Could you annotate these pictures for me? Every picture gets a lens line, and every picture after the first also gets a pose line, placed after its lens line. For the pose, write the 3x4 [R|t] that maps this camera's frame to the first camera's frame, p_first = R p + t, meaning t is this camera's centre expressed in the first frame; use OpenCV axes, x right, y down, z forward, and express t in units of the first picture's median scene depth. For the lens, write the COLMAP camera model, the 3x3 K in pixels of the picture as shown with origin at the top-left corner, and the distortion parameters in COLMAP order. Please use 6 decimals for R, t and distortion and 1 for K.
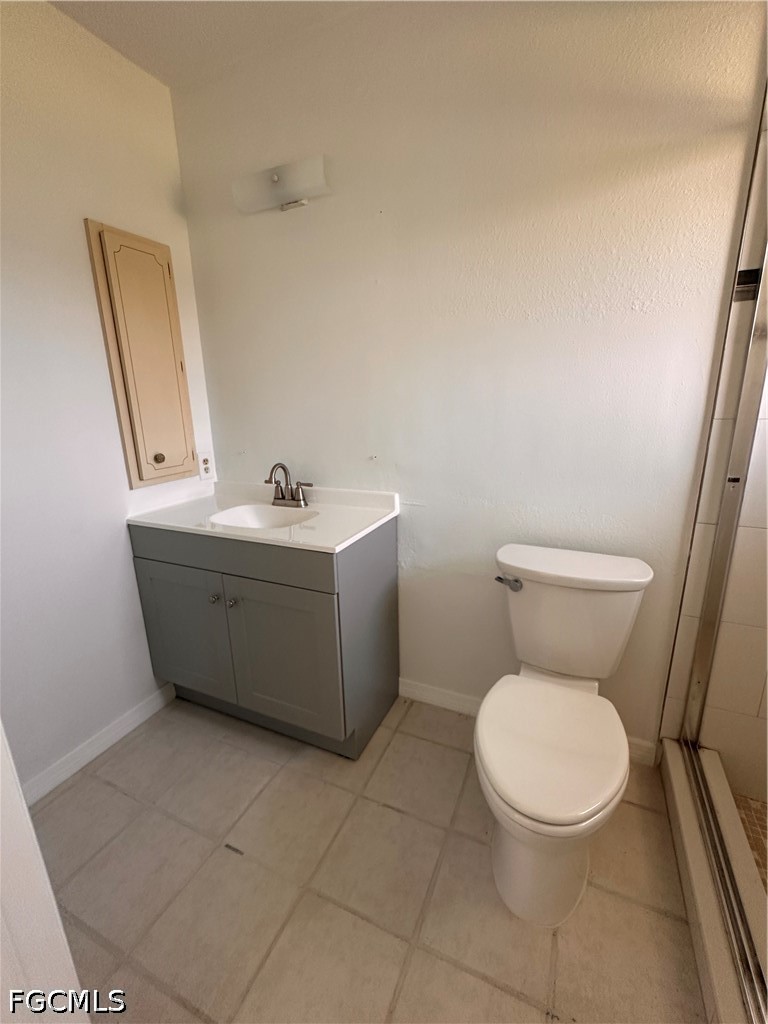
lens RADIAL K [[440.5, 0, 383.5], [0, 440.5, 512.8], [0, 0, 1]] dist [0.001183, 0.001184]
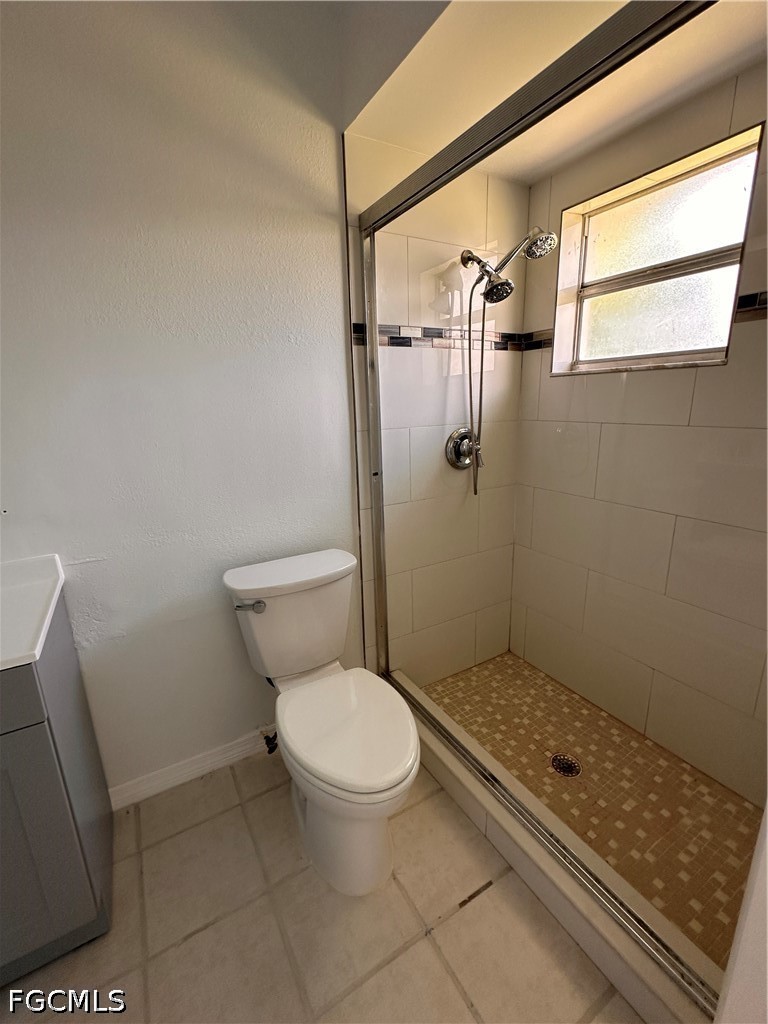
lens RADIAL K [[440.5, 0, 383.3], [0, 440.5, 511.3], [0, 0, 1]] dist [0.001183, 0.001184]
pose [[0.575002, -0.198062, 0.793816, -0.281955], [0.226951, 0.970792, 0.077826, -0.057779], [-0.786045, 0.135407, 0.603157, 0.155409]]
